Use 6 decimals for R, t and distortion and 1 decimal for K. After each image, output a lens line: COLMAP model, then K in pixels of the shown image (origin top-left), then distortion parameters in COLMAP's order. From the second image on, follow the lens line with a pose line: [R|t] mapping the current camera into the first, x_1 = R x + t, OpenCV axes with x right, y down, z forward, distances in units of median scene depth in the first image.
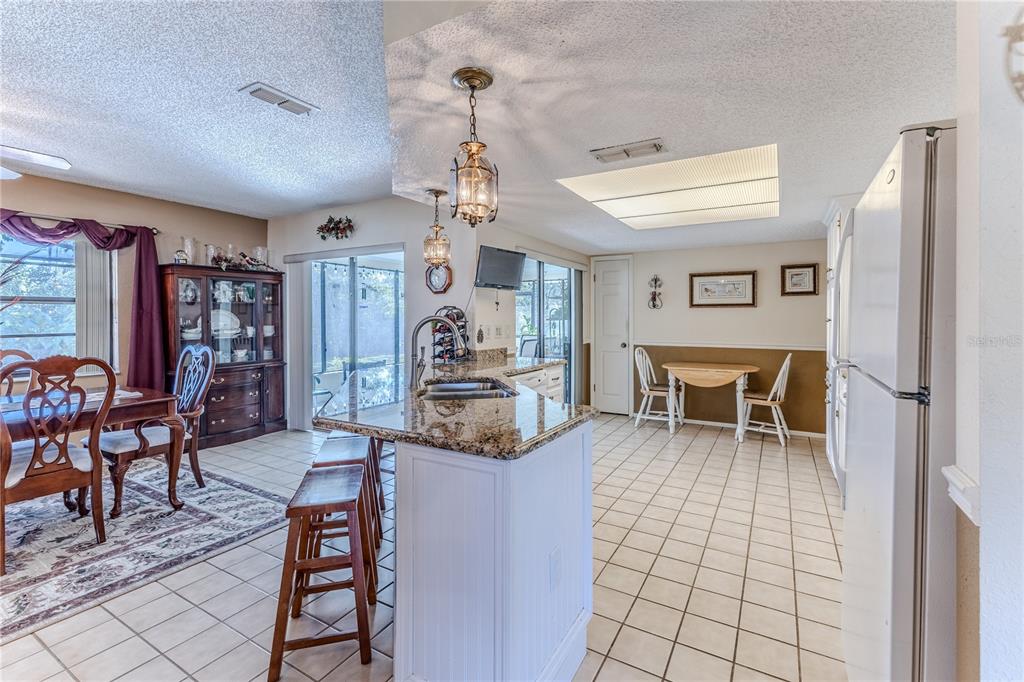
lens RADIAL K [[445.9, 0, 519.5], [0, 445.9, 320.5], [0, 0, 1]] dist [0.011700, -0.003130]
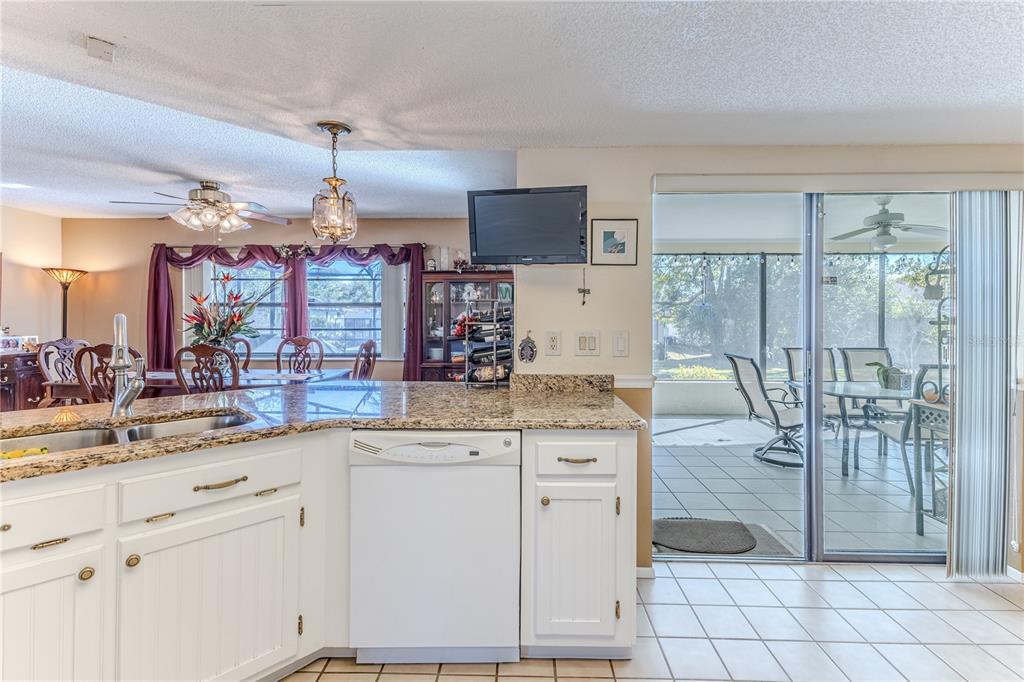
lens RADIAL K [[445.9, 0, 523.9], [0, 445.9, 317.5], [0, 0, 1]] dist [0.011700, -0.003130]
pose [[0.479969, 0.001871, -0.877284, 0.407171], [-0.007799, 0.999967, -0.002135, -0.005521], [0.877251, 0.007867, 0.479968, 0.719561]]
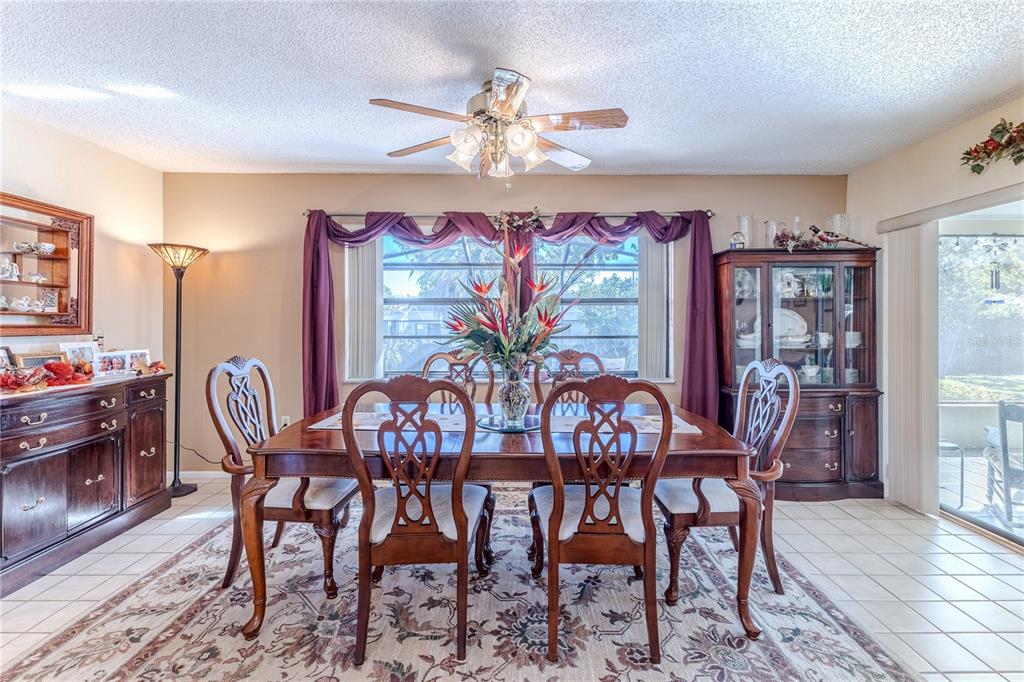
lens RADIAL K [[445.9, 0, 524.8], [0, 445.9, 321.1], [0, 0, 1]] dist [0.011700, -0.003130]
pose [[0.500156, 0.004204, -0.865925, -0.298206], [-0.006741, 0.999977, 0.000961, -0.001726], [0.865909, 0.005356, 0.500172, 0.328279]]
